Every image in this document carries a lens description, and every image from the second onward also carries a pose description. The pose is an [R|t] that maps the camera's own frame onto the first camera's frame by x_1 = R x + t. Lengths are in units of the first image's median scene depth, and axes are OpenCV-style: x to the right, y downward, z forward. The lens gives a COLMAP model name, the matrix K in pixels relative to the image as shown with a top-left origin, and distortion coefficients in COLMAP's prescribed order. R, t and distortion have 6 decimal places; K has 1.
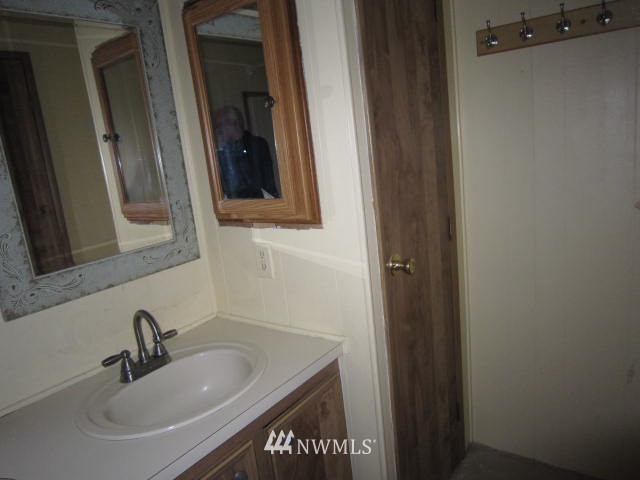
lens RADIAL K [[452.8, 0, 319.9], [0, 452.8, 239.6], [0, 0, 1]] dist [-0.060529, 0.017663]
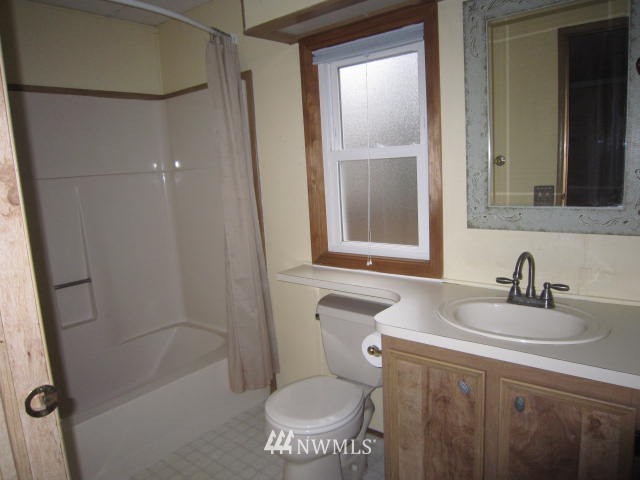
lens RADIAL K [[452.8, 0, 319.6], [0, 452.8, 239.2], [0, 0, 1]] dist [-0.060529, 0.017663]
pose [[-0.029700, 0.283624, -0.958475, 0.753601], [-0.136583, 0.948753, 0.284980, -0.142601], [0.990183, 0.139375, 0.010560, 0.414949]]
